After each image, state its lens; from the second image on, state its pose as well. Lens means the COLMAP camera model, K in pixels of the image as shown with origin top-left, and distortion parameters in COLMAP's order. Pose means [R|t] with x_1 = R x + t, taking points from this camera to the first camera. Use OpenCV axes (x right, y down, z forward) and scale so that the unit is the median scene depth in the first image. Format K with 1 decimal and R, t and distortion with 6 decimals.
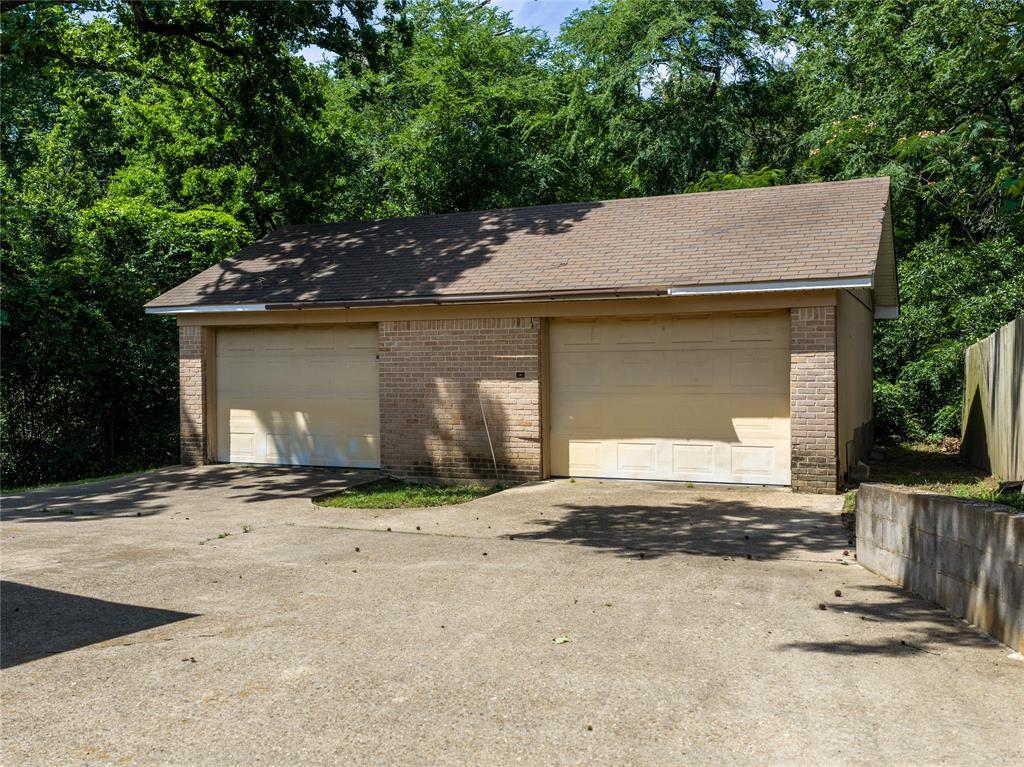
lens RADIAL K [[969.2, 0, 512.0], [0, 969.2, 383.5], [0, 0, 1]] dist [0.008938, 0.000820]
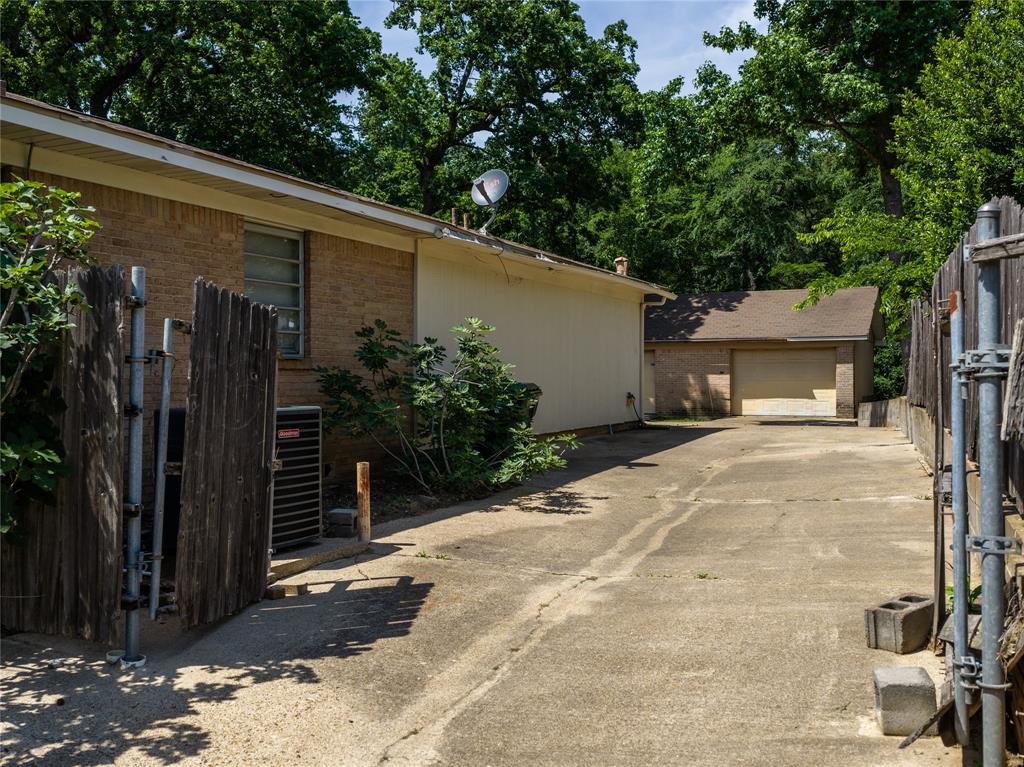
lens RADIAL K [[969.2, 0, 512.0], [0, 969.2, 383.5], [0, 0, 1]] dist [0.008938, 0.000820]
pose [[0.999694, 0.003110, -0.024522, -0.456772], [-0.003152, 0.999994, -0.001645, 0.024360], [0.024516, 0.001722, 0.999698, -1.430215]]
